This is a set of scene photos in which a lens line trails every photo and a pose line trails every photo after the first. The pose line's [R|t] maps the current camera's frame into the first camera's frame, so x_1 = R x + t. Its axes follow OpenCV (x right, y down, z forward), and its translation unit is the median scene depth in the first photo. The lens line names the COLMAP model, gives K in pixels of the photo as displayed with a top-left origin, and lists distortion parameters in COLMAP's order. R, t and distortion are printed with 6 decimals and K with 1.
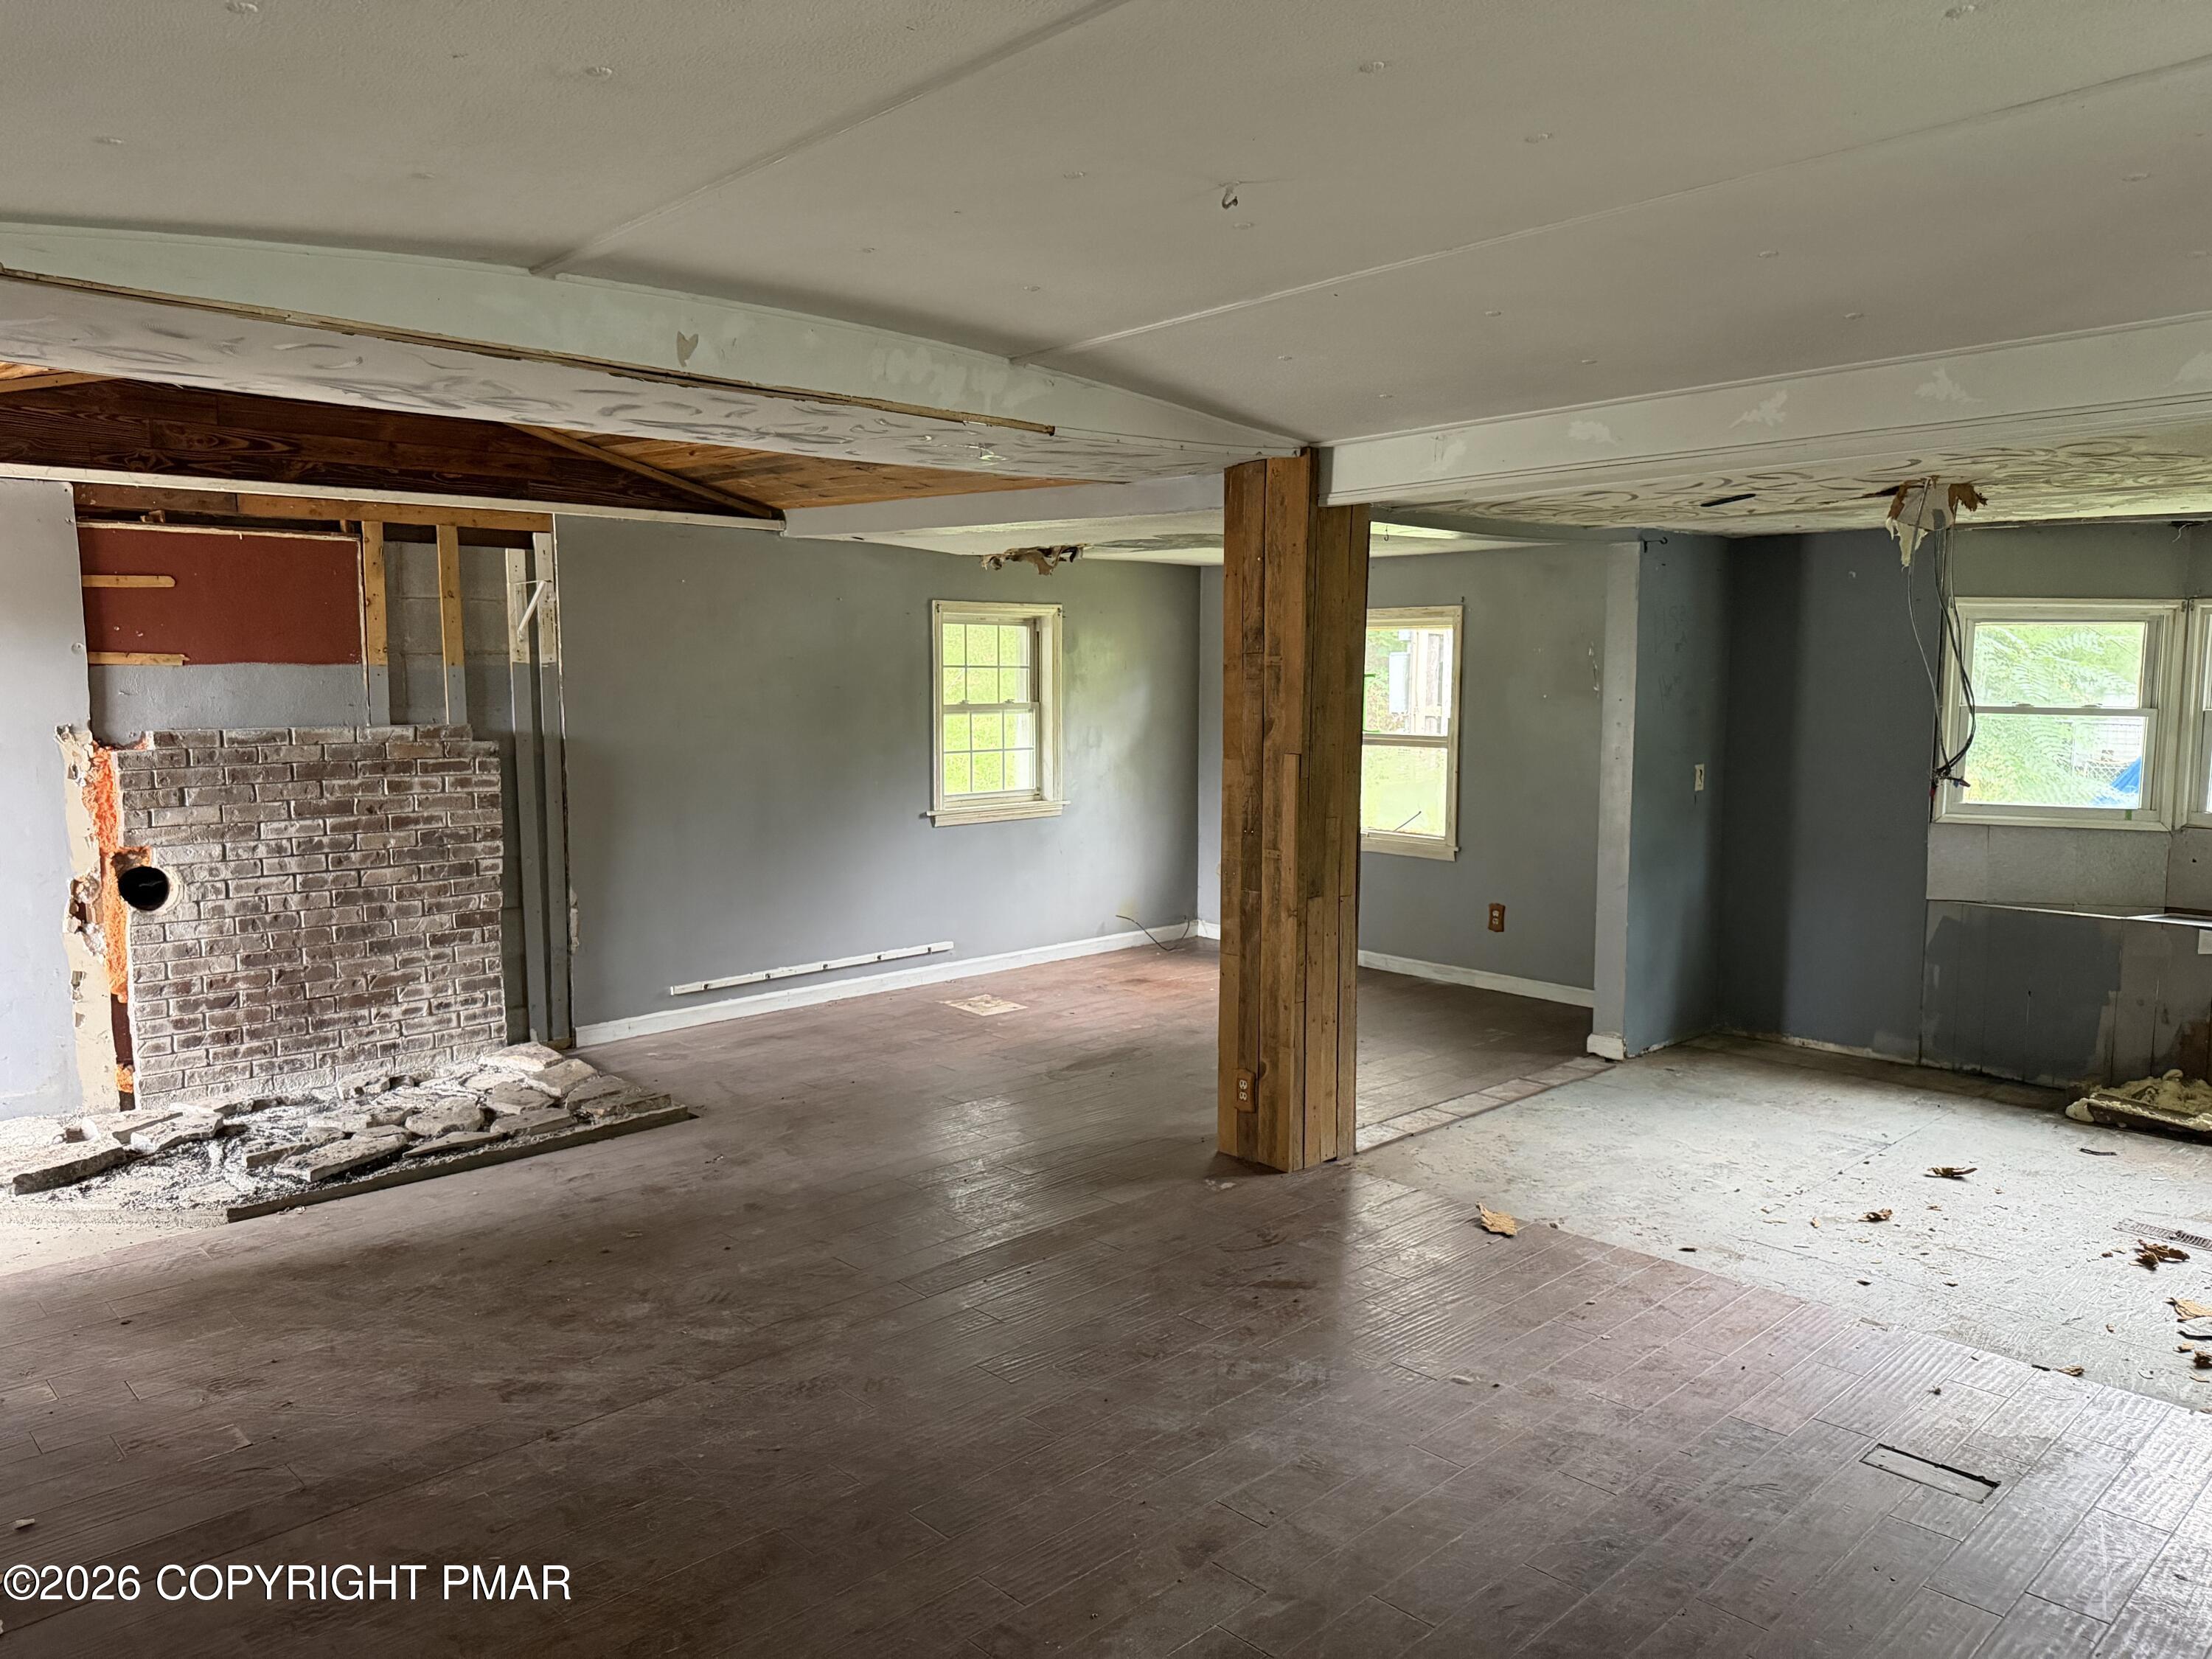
lens RADIAL K [[1534.4, 0, 1094.8], [0, 1534.4, 819.8], [0, 0, 1]] dist [0.058364, -0.054308]
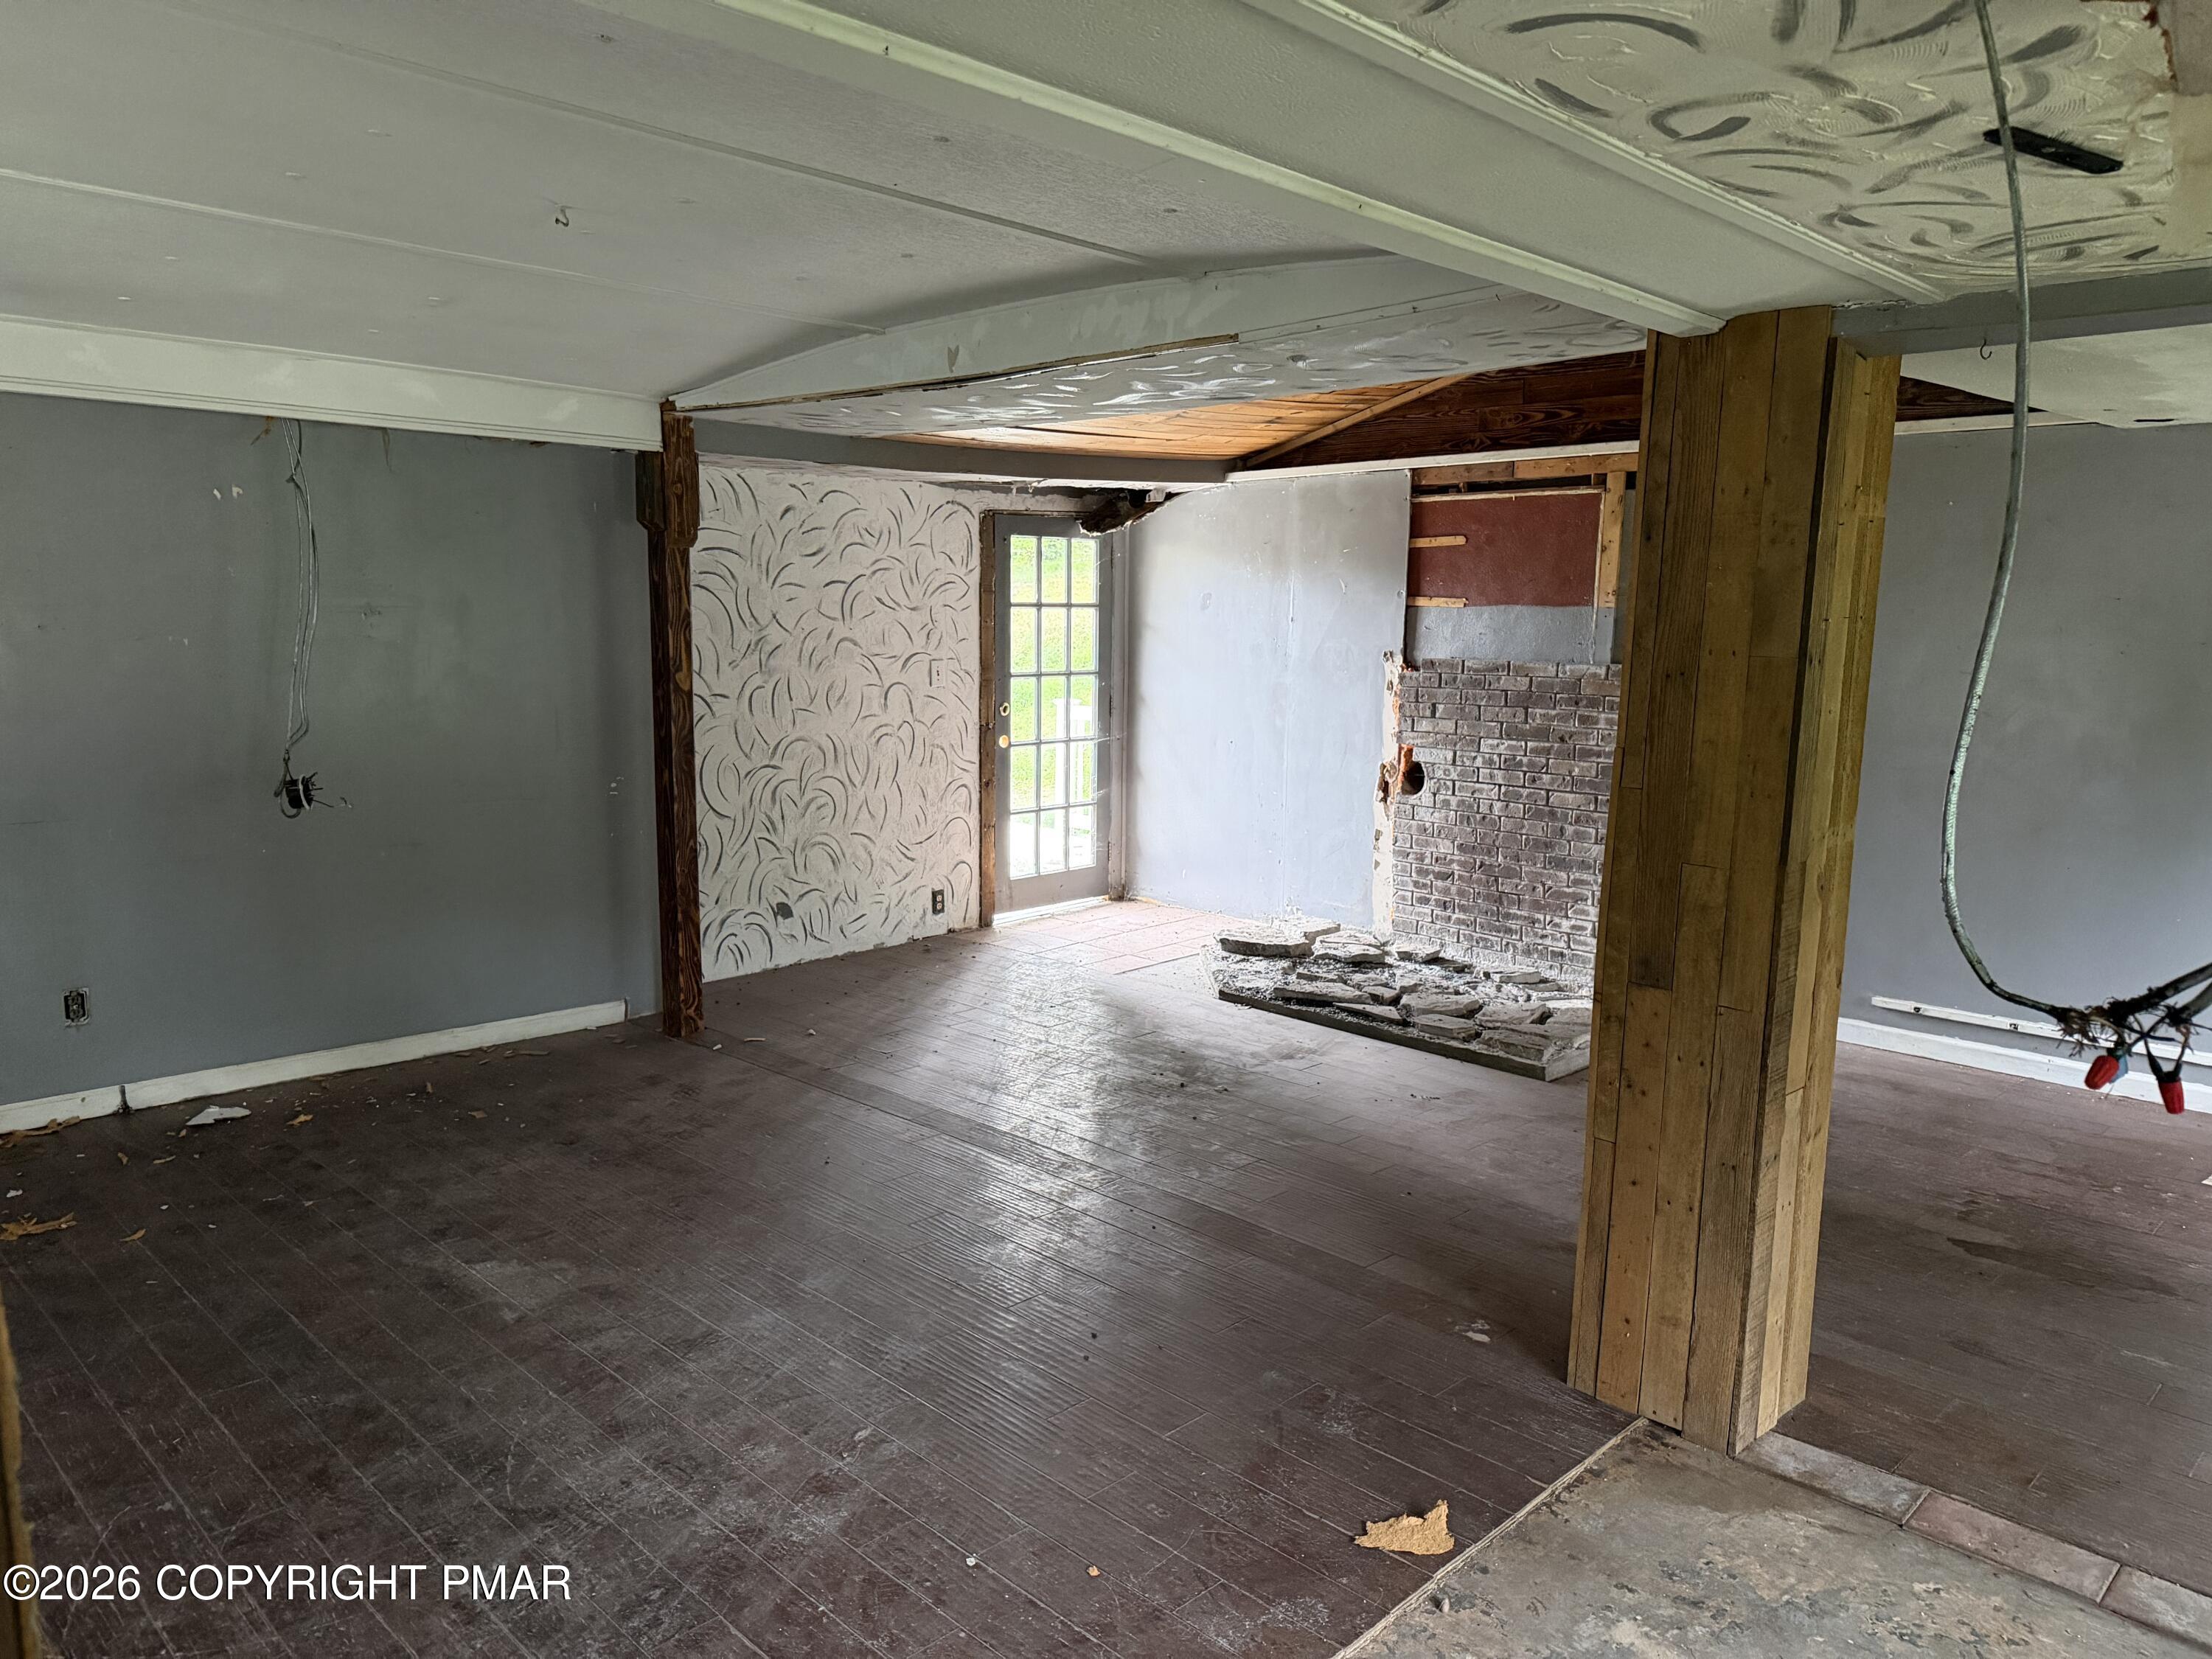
lens RADIAL K [[1534.4, 0, 1113.7], [0, 1534.4, 844.8], [0, 0, 1]] dist [0.058364, -0.054308]
pose [[0.031416, 0.156664, -0.987152, 0.683441], [-0.108889, 0.982298, 0.152428, -0.071240], [0.993557, 0.102701, 0.047919, 0.697147]]
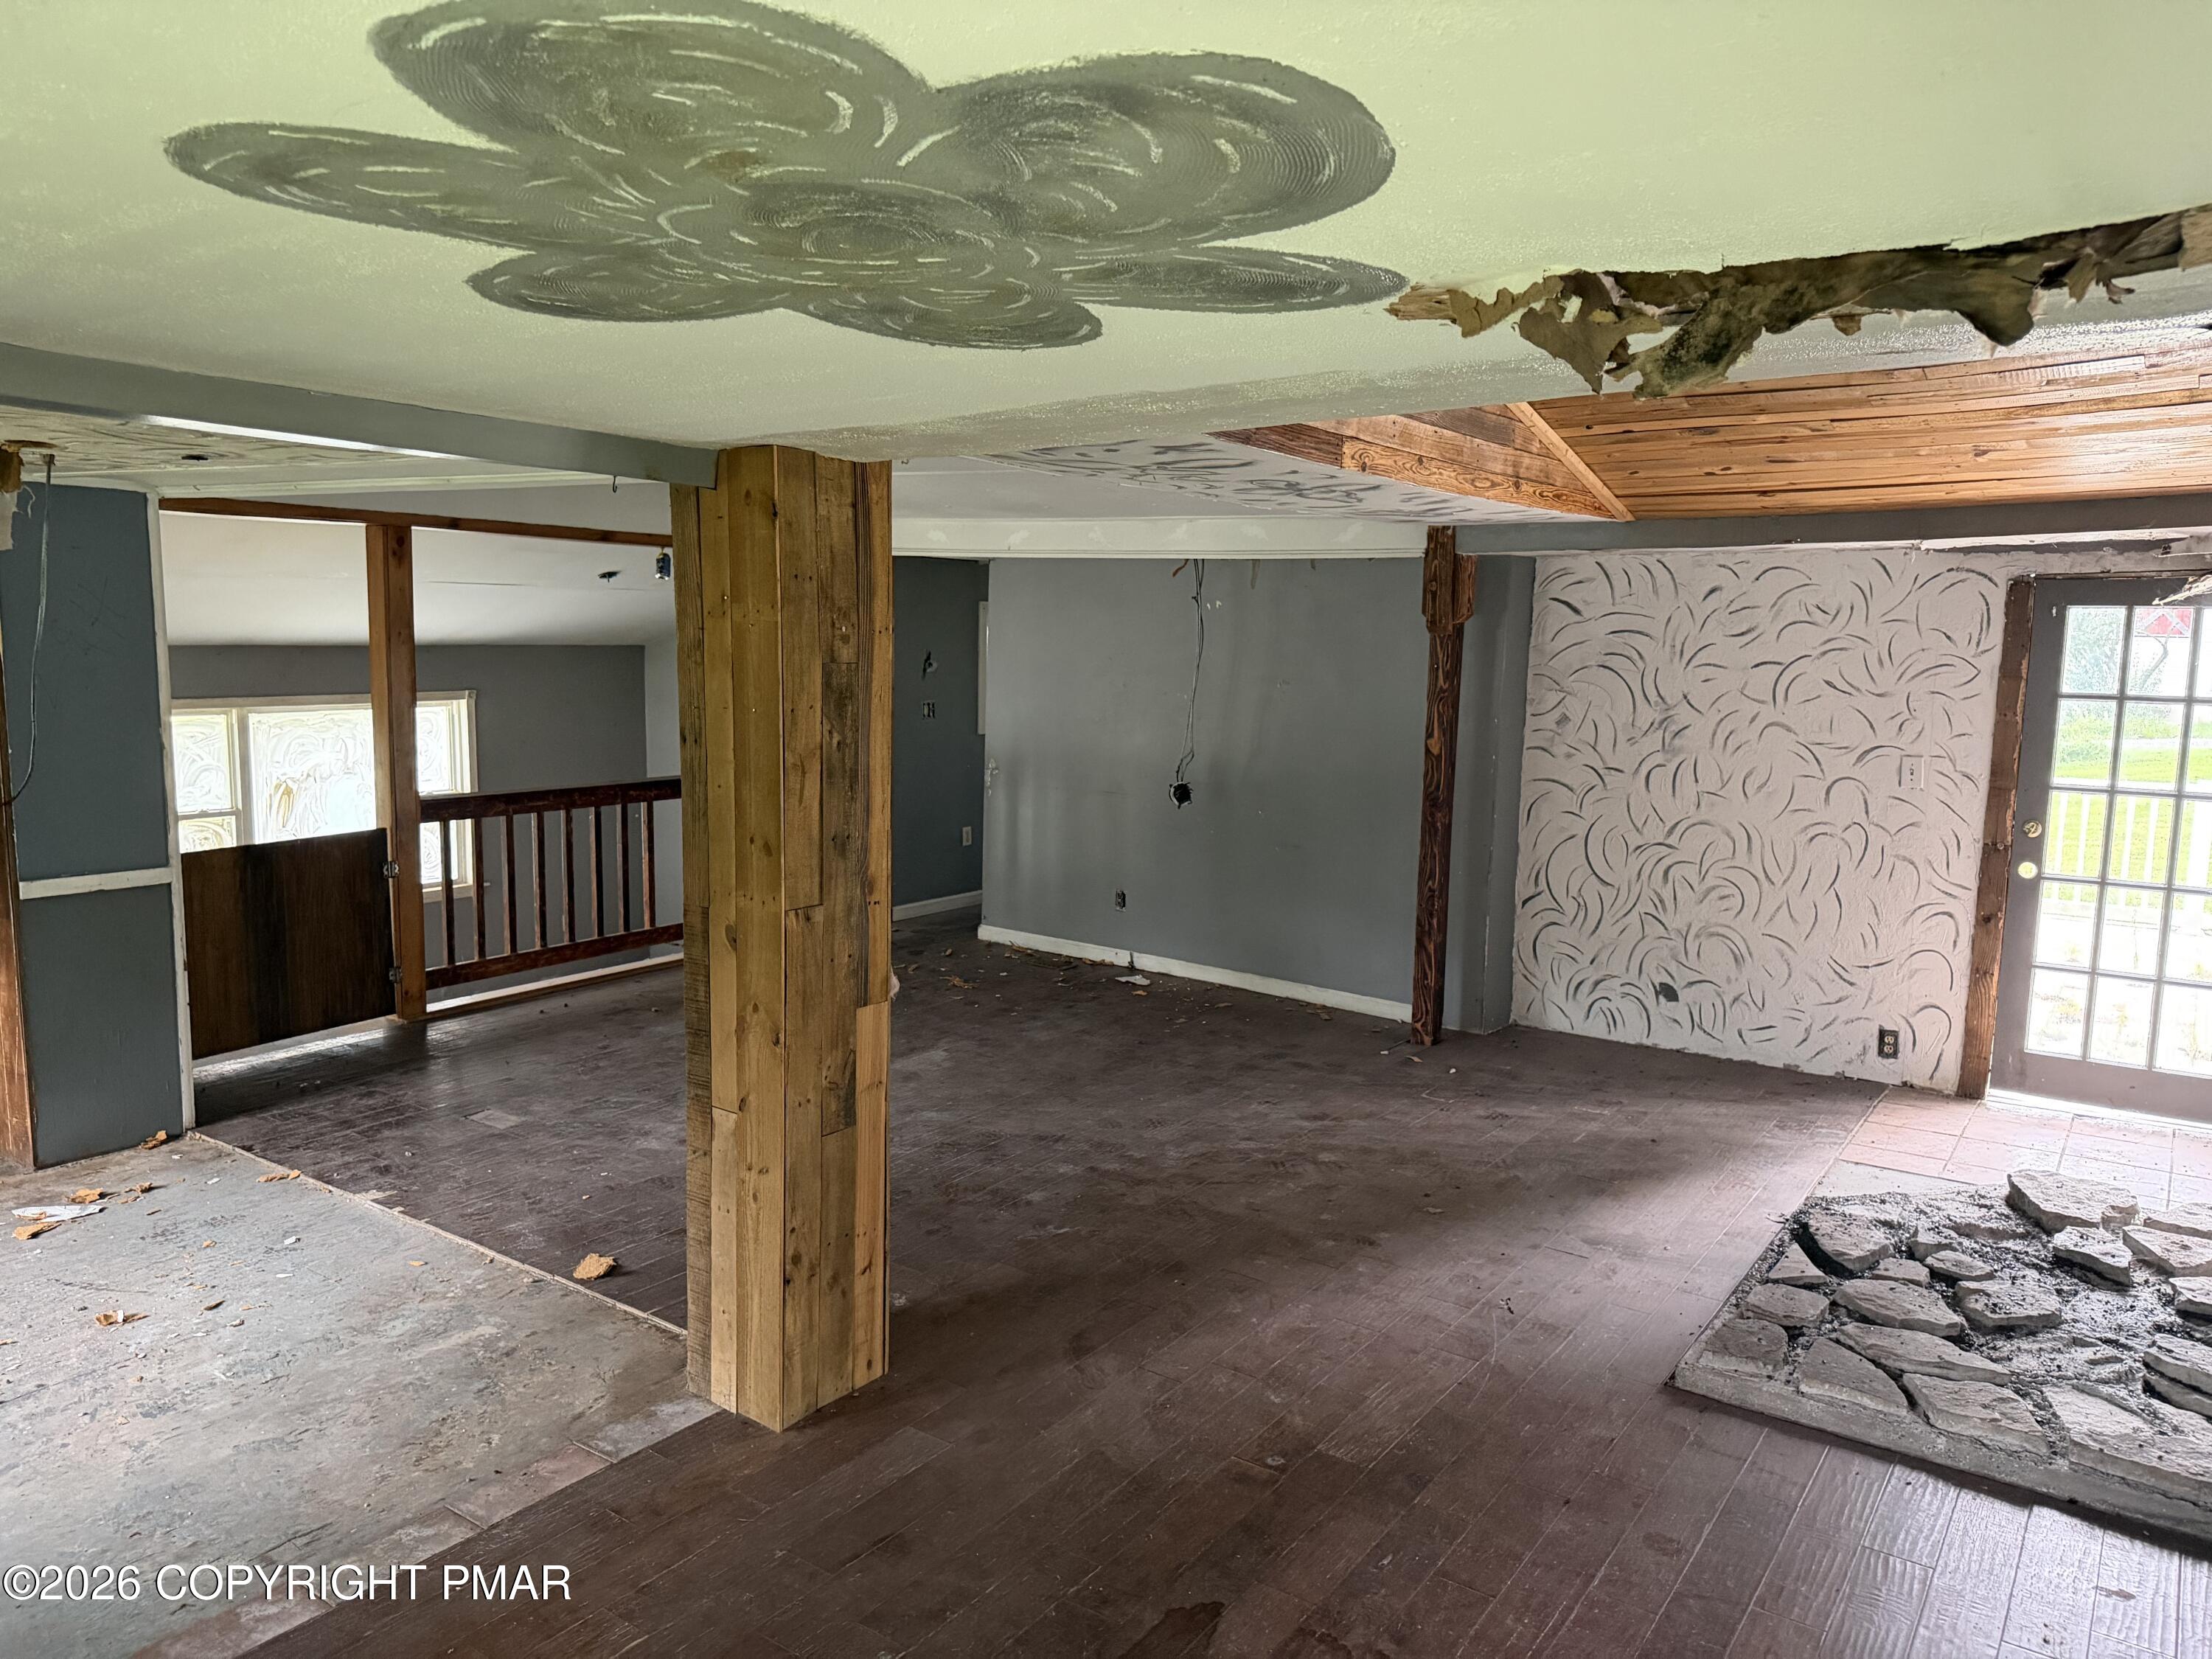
lens RADIAL K [[1534.4, 0, 1089.2], [0, 1534.4, 824.3], [0, 0, 1]] dist [0.058364, -0.054308]
pose [[-0.982700, 0.002784, -0.185182, 0.117424], [-0.038901, 0.974478, 0.221087, -0.190716], [0.181072, 0.224466, -0.957511, 1.601563]]
